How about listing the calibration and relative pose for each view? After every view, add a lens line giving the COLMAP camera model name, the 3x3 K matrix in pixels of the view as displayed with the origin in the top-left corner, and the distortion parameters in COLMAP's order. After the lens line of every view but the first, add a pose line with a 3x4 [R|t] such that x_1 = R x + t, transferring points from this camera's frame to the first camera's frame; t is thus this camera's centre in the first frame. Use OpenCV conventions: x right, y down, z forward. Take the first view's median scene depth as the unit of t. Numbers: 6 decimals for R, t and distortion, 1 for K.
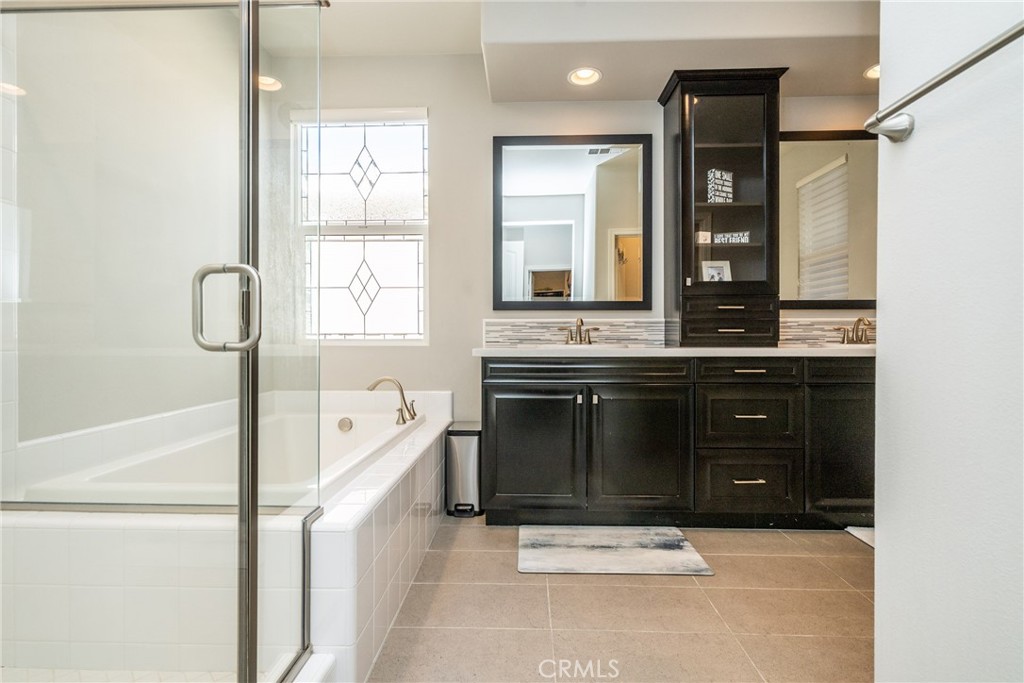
lens RADIAL K [[498.8, 0, 514.4], [0, 498.8, 336.8], [0, 0, 1]] dist [0.004251, 0.001167]
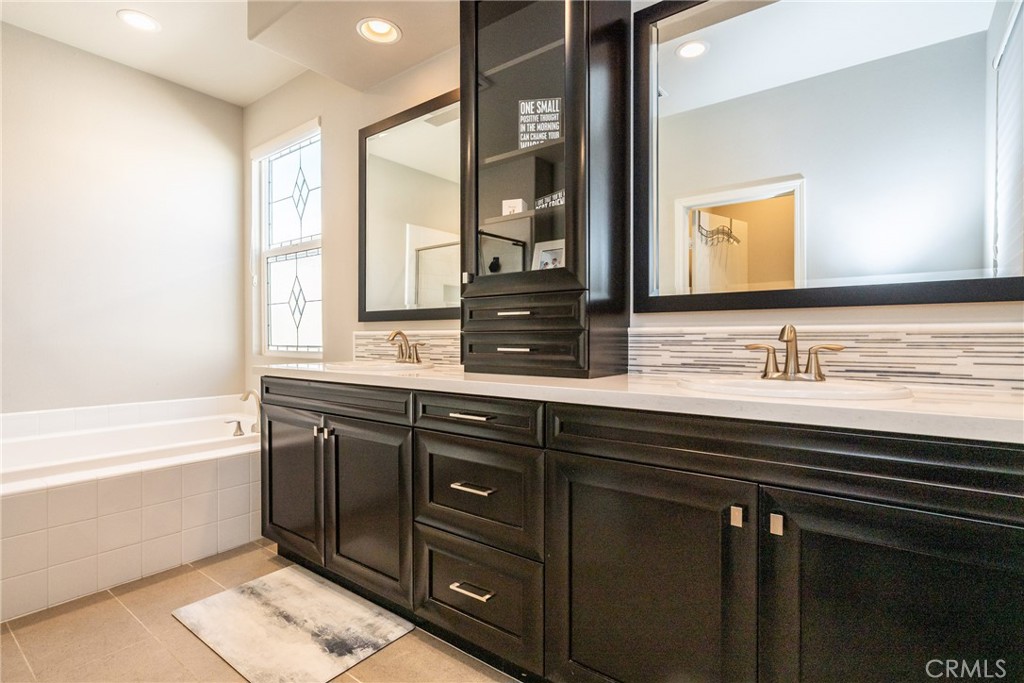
lens RADIAL K [[498.8, 0, 511.1], [0, 498.8, 343.1], [0, 0, 1]] dist [0.004251, 0.001167]
pose [[0.806236, 0.007895, -0.591541, 0.762119], [-0.003268, 0.999955, 0.008892, -0.024737], [0.591585, -0.005236, 0.806226, 0.455666]]
